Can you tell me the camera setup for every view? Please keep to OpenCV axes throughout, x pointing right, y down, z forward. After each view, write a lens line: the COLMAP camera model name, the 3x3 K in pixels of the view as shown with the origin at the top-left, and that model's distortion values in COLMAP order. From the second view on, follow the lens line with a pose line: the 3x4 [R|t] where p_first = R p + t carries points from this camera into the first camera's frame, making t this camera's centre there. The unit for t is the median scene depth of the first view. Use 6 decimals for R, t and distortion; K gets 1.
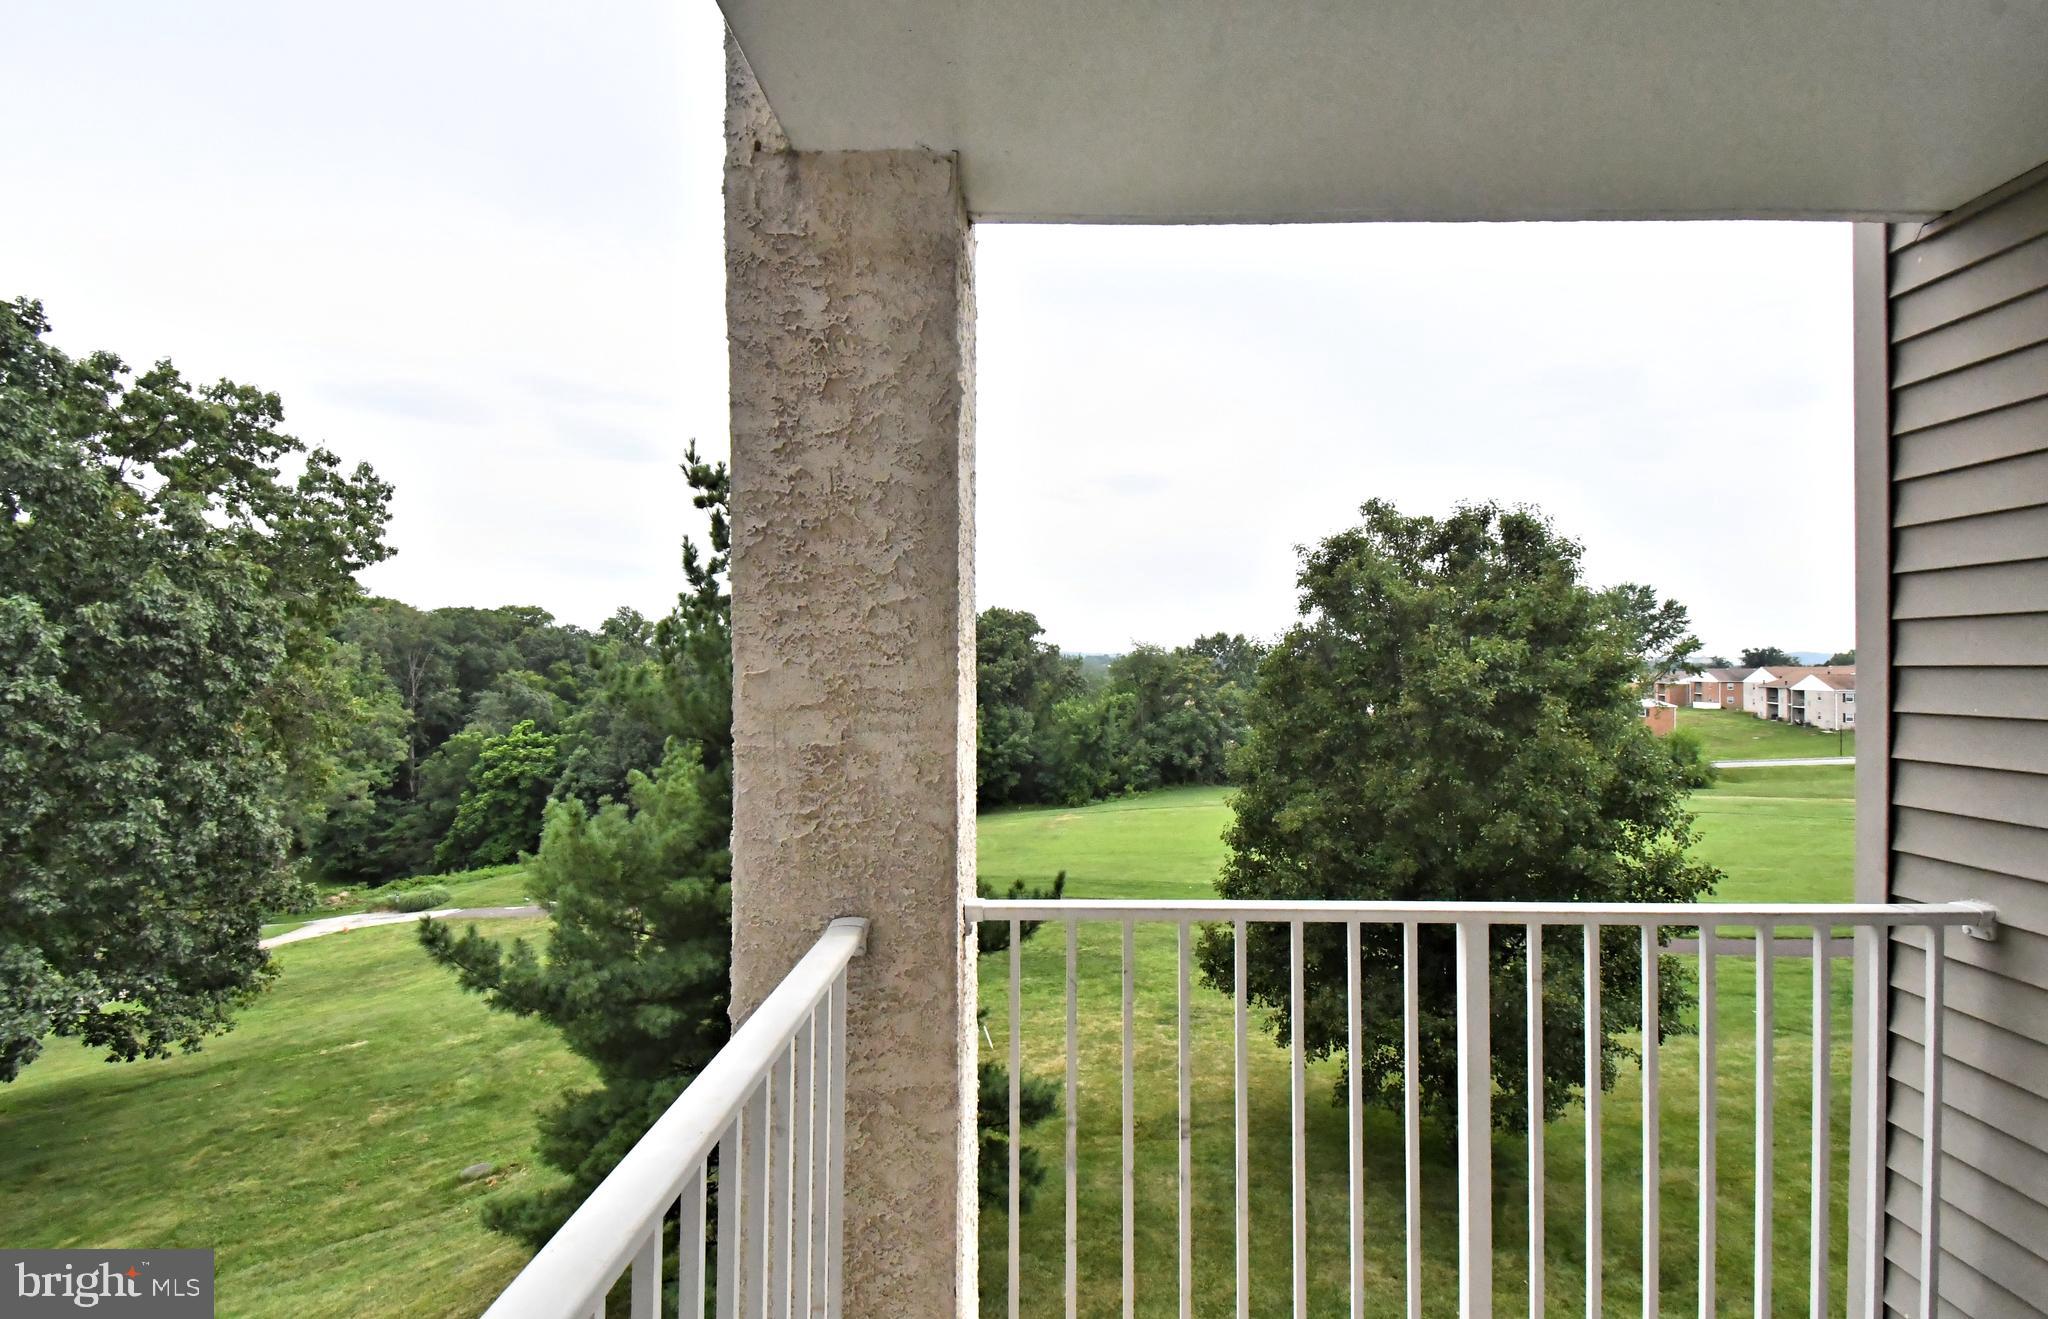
lens RADIAL K [[892.8, 0, 1017.4], [0, 892.8, 674.7], [0, 0, 1]] dist [0.061113, -0.033023]
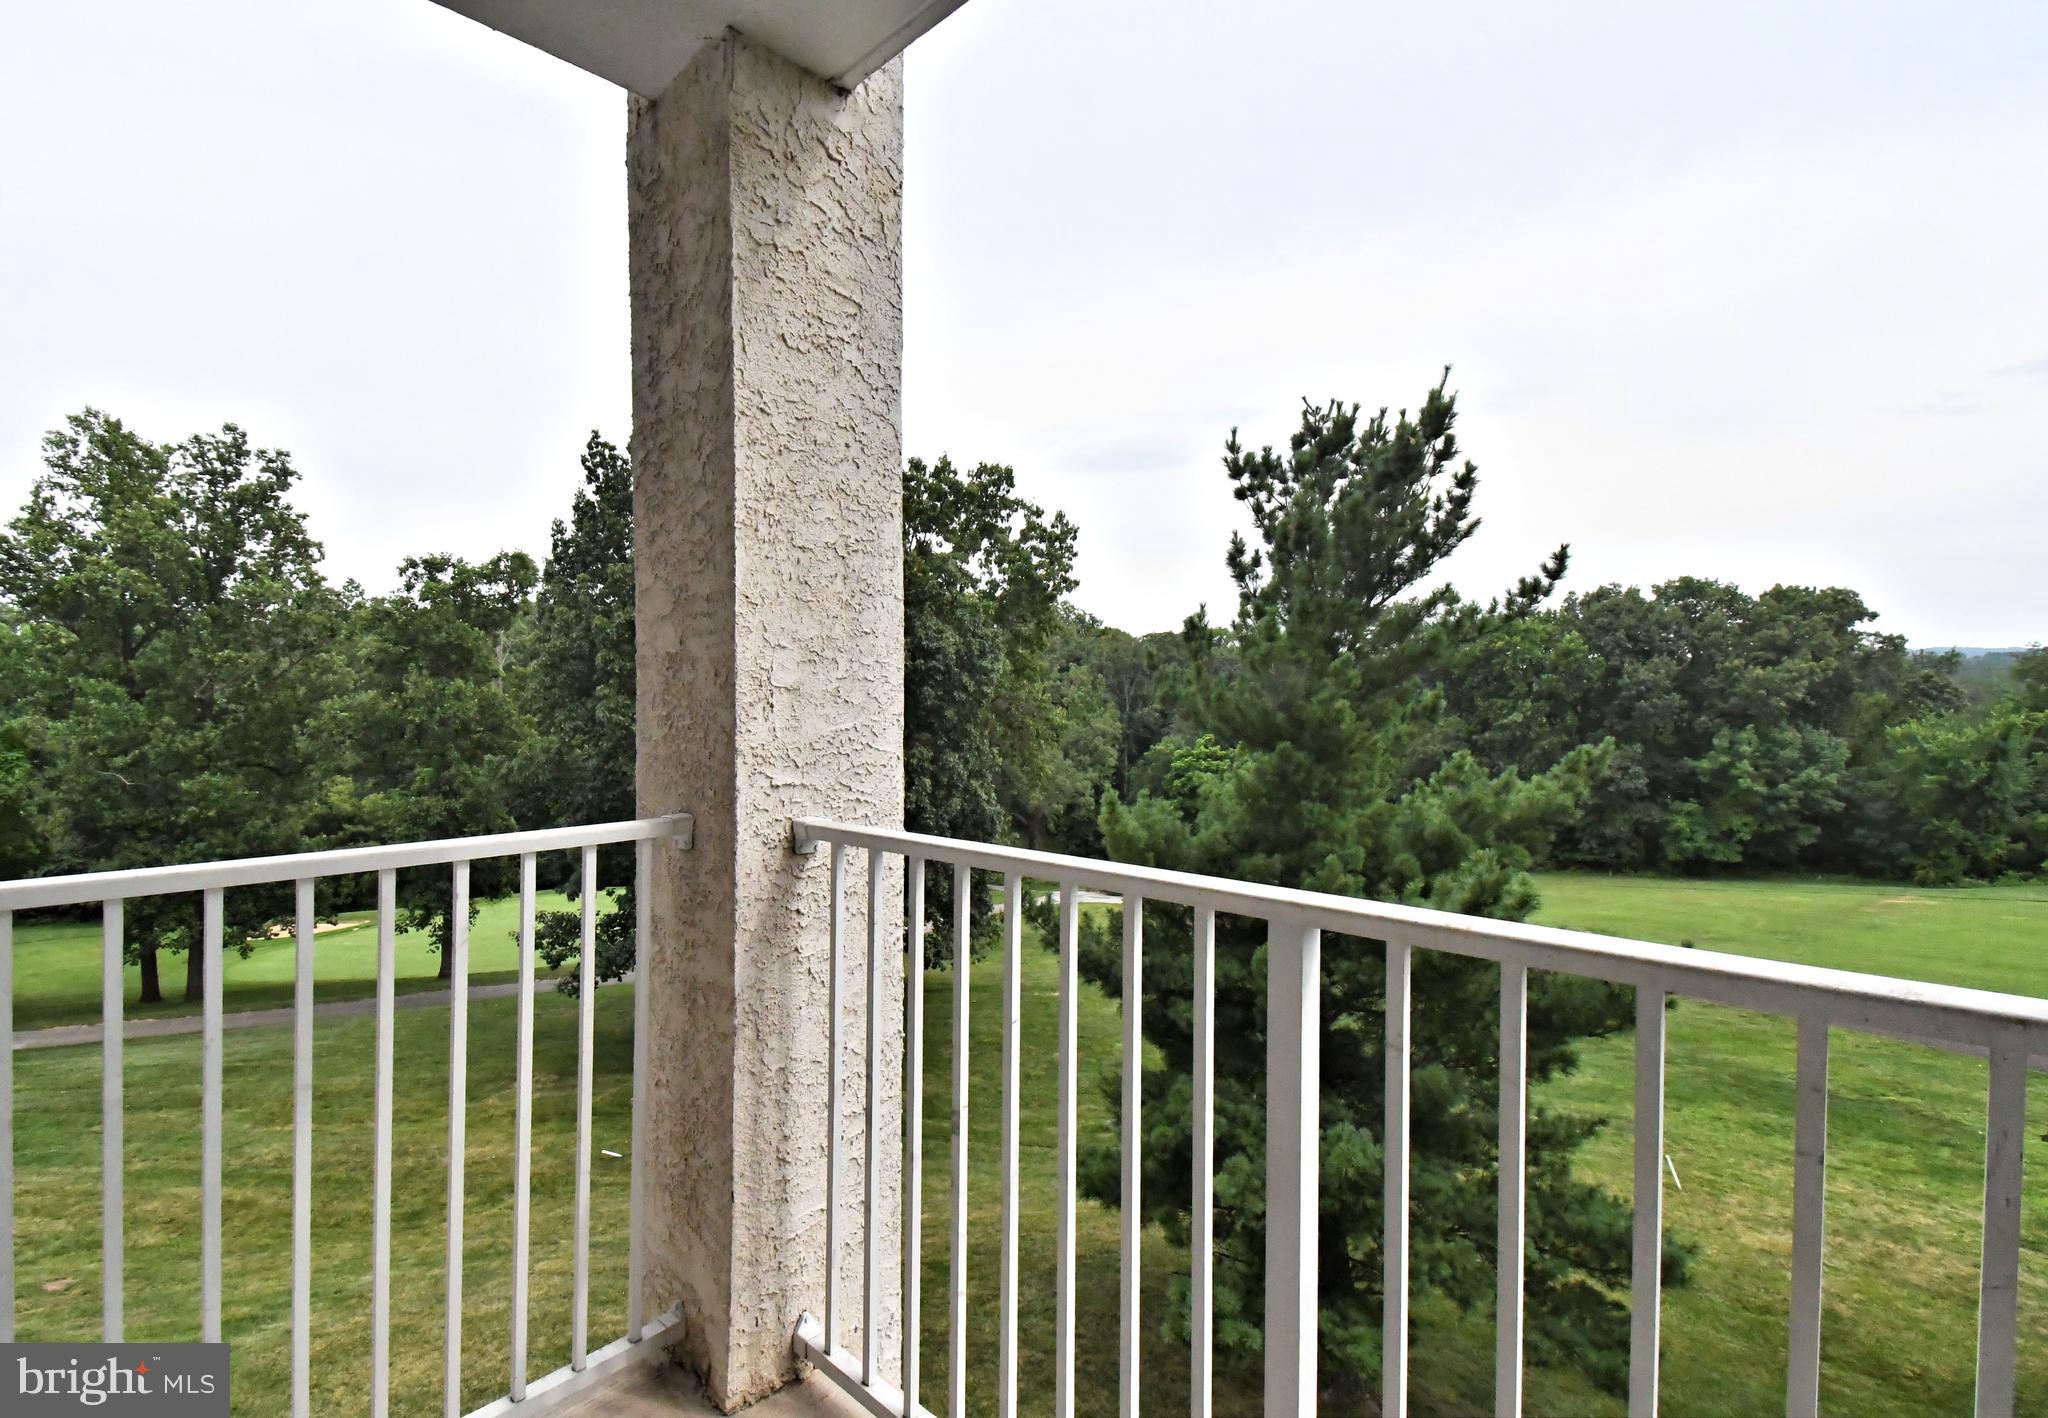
lens RADIAL K [[945.2, 0, 978.4], [0, 945.2, 690.7], [0, 0, 1]] dist [0.044842, -0.032818]
pose [[0.712598, -0.009023, -0.701514, 0.090972], [0.004625, 0.999956, -0.008163, 0.015121], [0.701557, 0.002572, 0.712608, 0.050921]]
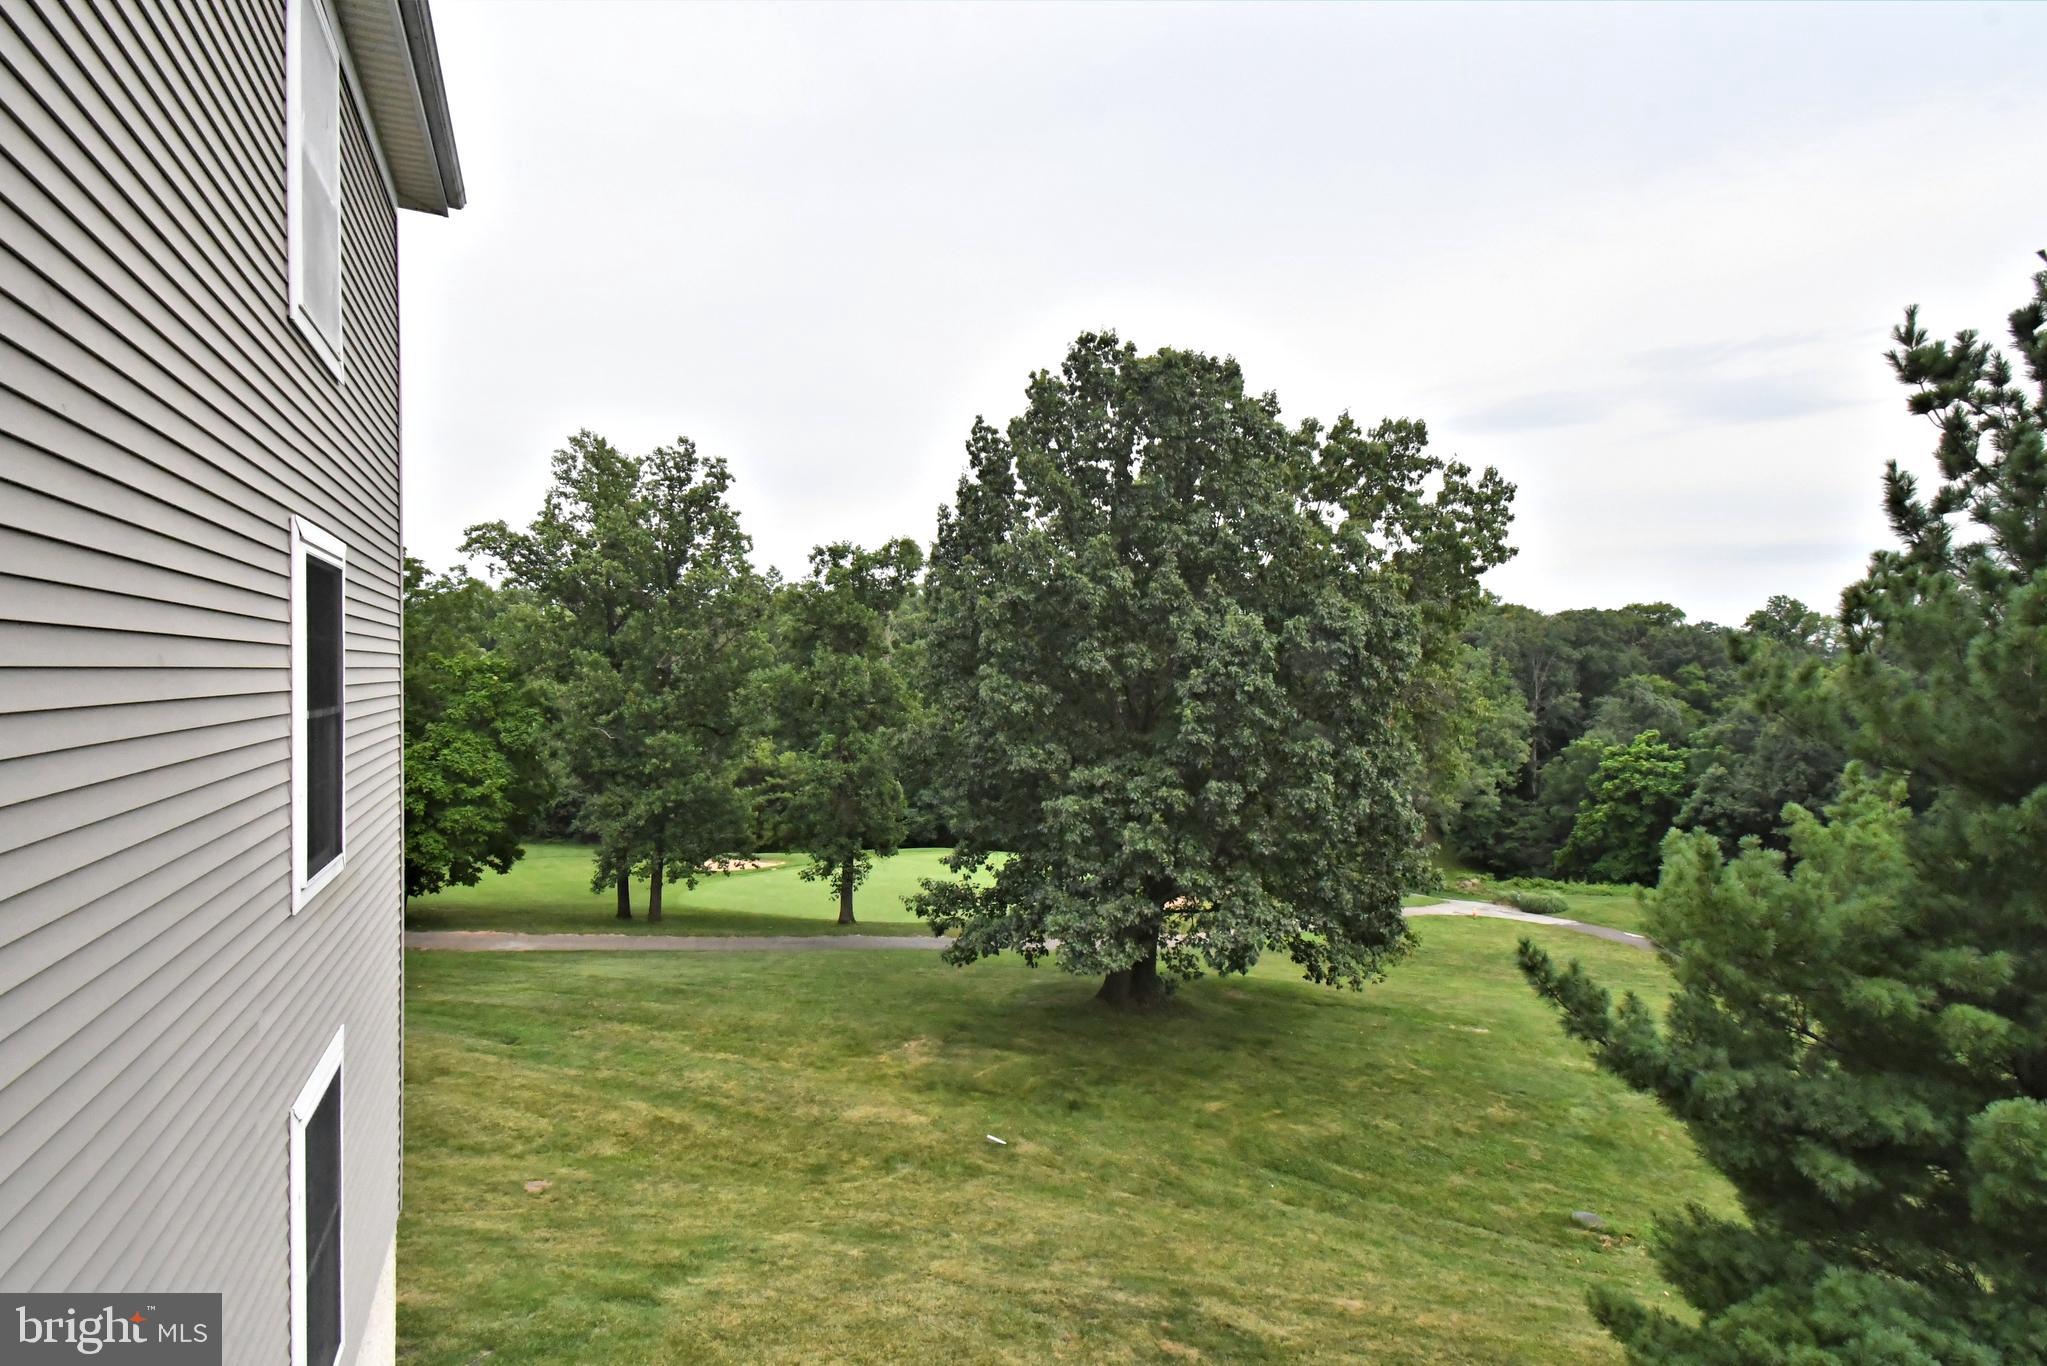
lens RADIAL K [[931.3, 0, 1063.1], [0, 931.3, 685.6], [0, 0, 1]] dist [0.046687, -0.029170]
pose [[0.492726, 0.015221, -0.870051, -0.037196], [-0.010929, 0.999876, 0.011302, 0.005702], [0.870116, 0.003940, 0.492832, 0.079354]]
